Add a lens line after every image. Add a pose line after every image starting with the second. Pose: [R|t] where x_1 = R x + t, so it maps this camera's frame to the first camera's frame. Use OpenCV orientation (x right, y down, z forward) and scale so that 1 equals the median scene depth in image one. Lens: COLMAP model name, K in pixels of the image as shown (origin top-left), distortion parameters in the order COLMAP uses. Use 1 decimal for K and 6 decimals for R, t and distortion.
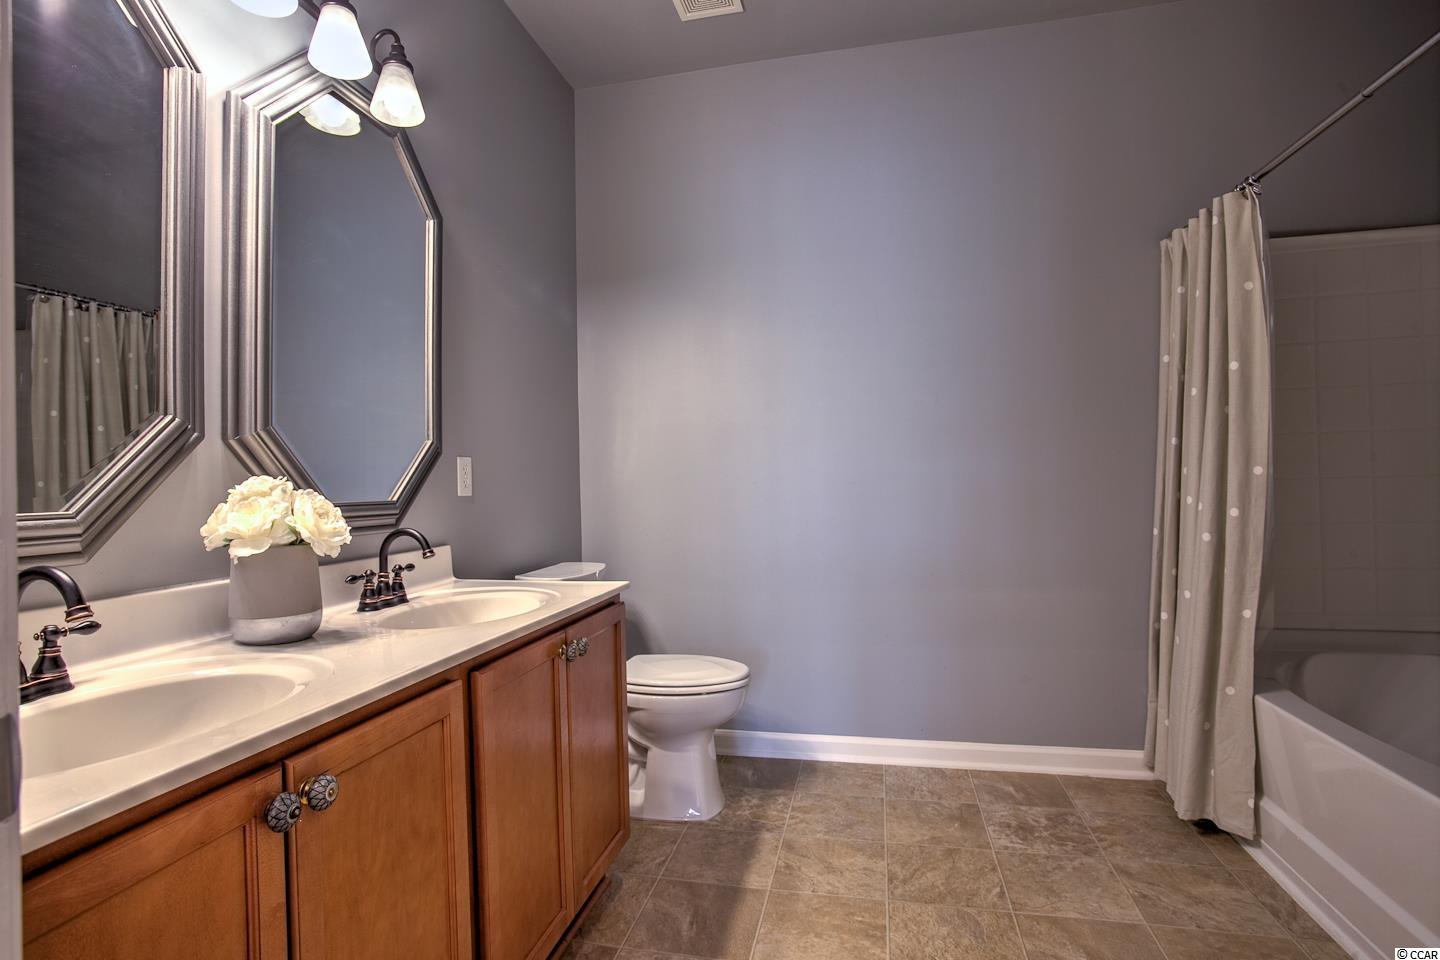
lens RADIAL K [[713.8, 0, 705.2], [0, 713.8, 470.7], [0, 0, 1]] dist [-0.057867, 0.024757]
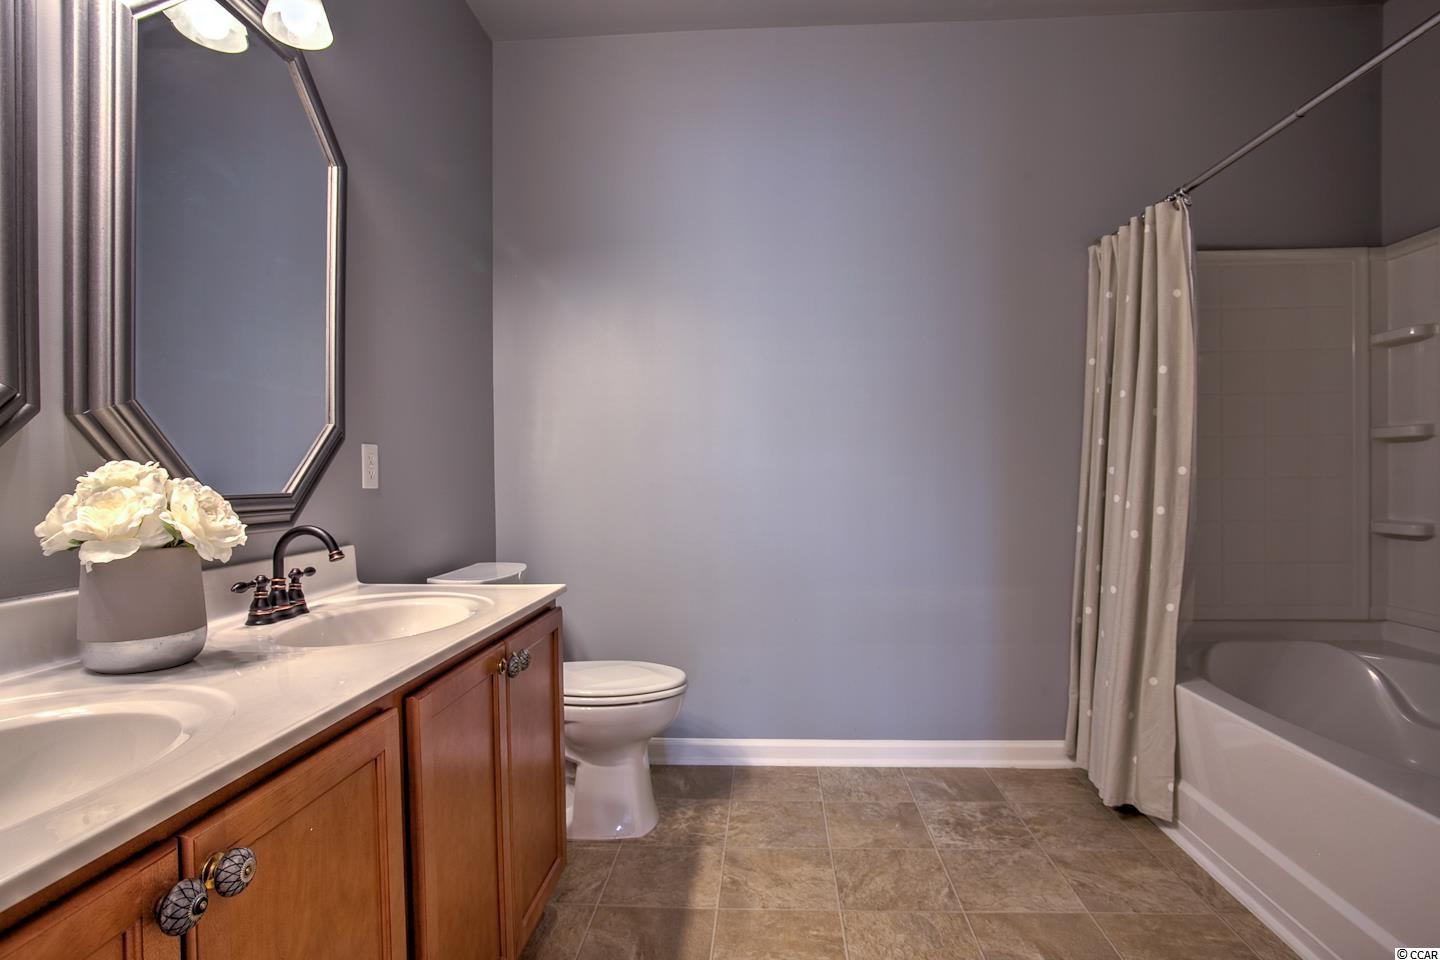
lens RADIAL K [[719.0, 0, 717.9], [0, 719.0, 479.2], [0, 0, 1]] dist [-0.058405, 0.025930]
pose [[0.985626, 0.010649, 0.168607, -0.073110], [-0.013566, 0.999777, 0.016162, 0.004790], [-0.168398, -0.018217, 0.985551, 0.074638]]
